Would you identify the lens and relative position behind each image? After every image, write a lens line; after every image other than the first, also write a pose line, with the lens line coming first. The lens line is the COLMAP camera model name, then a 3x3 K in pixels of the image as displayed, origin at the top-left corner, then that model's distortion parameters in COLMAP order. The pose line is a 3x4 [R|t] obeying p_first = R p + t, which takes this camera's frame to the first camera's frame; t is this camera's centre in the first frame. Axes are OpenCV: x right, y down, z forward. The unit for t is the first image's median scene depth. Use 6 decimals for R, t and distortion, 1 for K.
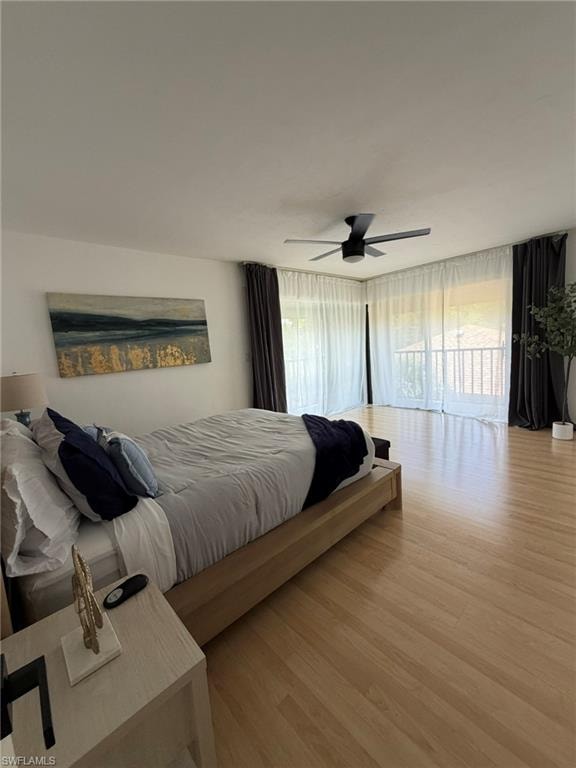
lens RADIAL K [[308.6, 0, 289.1], [0, 308.6, 384.2], [0, 0, 1]] dist [-0.000300, -0.000179]
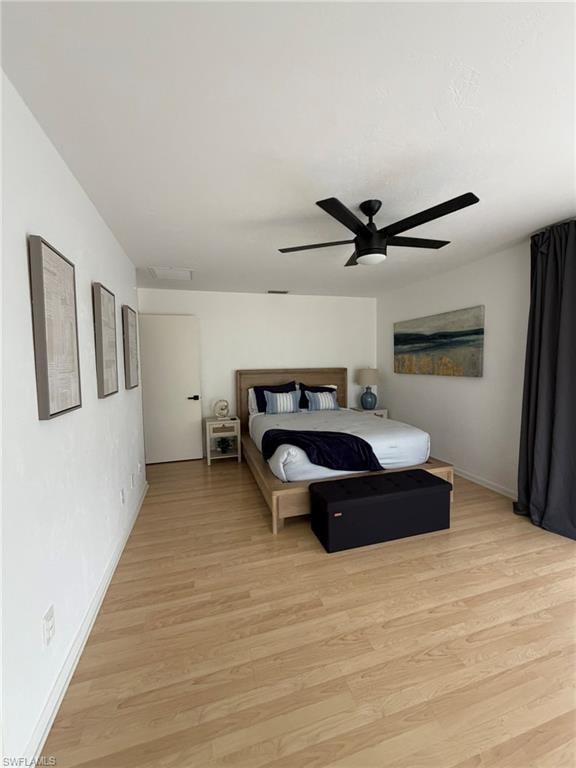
lens RADIAL K [[308.6, 0, 289.3], [0, 308.6, 383.1], [0, 0, 1]] dist [-0.000300, -0.000179]
pose [[-0.428020, 0.143027, -0.892380, 0.846416], [-0.068737, 0.979386, 0.189941, -0.206270], [0.901151, 0.142638, -0.409366, 0.992985]]
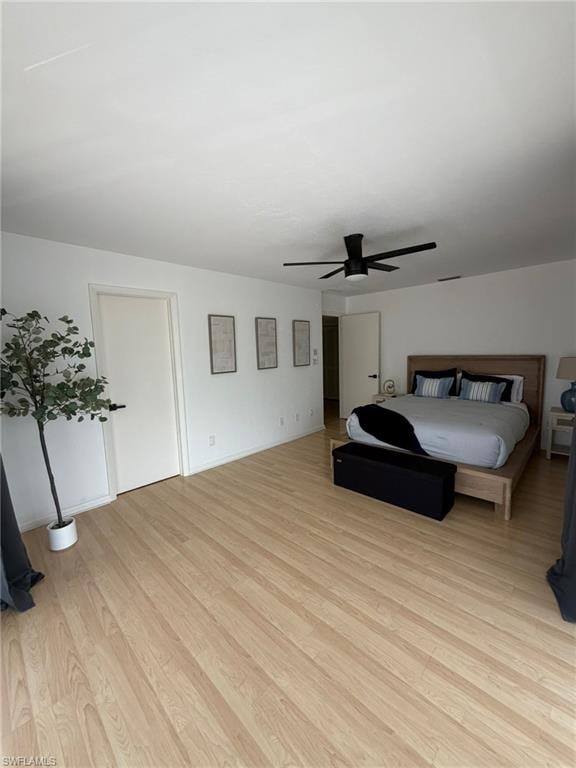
lens RADIAL K [[308.6, 0, 286.4], [0, 308.6, 383.9], [0, 0, 1]] dist [-0.000300, -0.000179]
pose [[-0.992731, 0.111233, -0.045955, 0.433719], [0.096818, 0.964913, 0.244069, -0.290412], [0.071491, 0.237845, -0.968669, 1.711892]]
